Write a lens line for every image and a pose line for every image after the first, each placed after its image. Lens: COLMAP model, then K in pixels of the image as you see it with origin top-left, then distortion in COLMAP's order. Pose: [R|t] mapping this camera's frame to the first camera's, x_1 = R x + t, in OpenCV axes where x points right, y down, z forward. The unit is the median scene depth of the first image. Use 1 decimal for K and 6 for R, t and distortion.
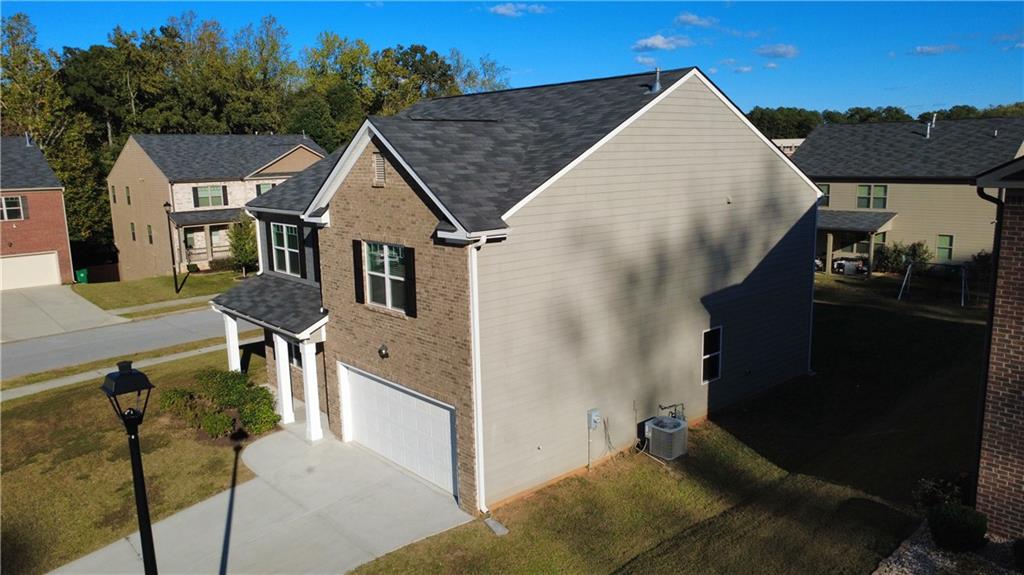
lens RADIAL K [[738.3, 0, 512.0], [0, 738.3, 287.5], [0, 0, 1]] dist [0.000340, 0.001990]
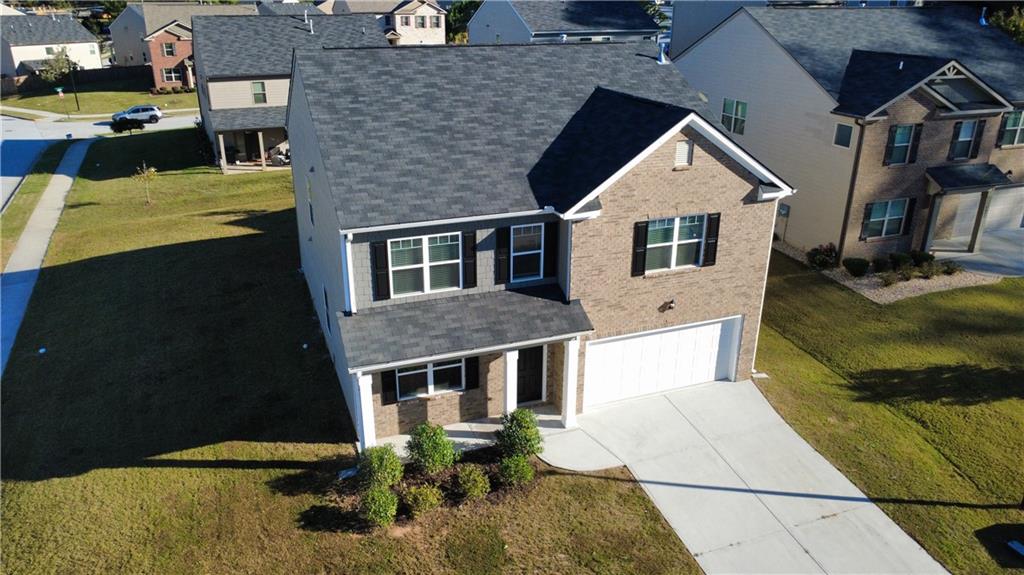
lens RADIAL K [[718.6, 0, 512.0], [0, 718.6, 287.5], [0, 0, 1]] dist [0.008201, 0.000551]
pose [[0.355744, -0.327372, 0.875371, -1.230150], [0.156916, 0.944268, 0.289369, -0.306596], [-0.921316, 0.034418, 0.387287, 0.756065]]
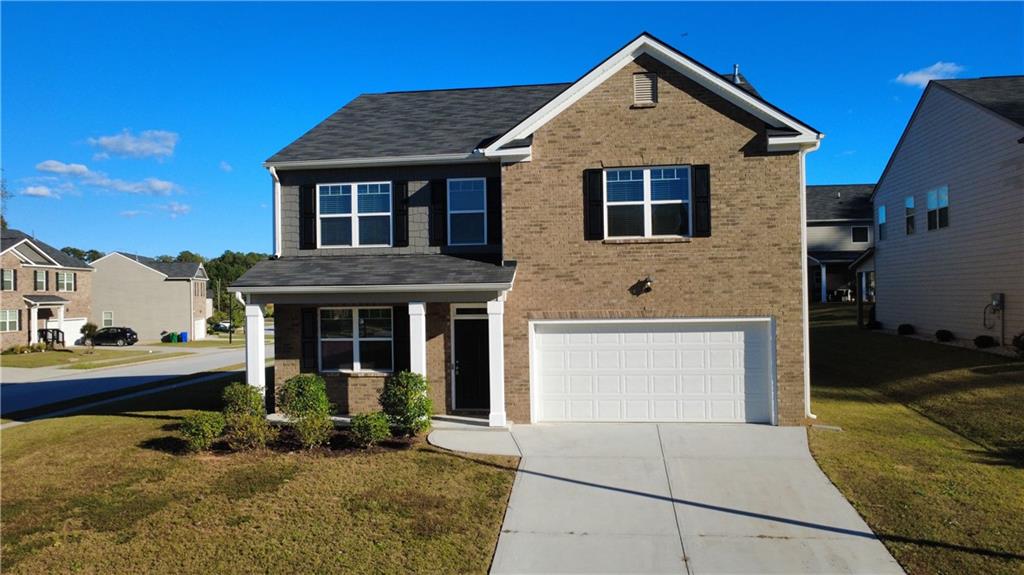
lens RADIAL K [[738.3, 0, 512.0], [0, 738.3, 287.5], [0, 0, 1]] dist [0.000340, 0.001990]
pose [[0.754787, 0.016620, 0.655759, -0.865960], [0.116115, 0.980507, -0.158502, 0.207706], [-0.645611, 0.195779, 0.738145, 0.417425]]
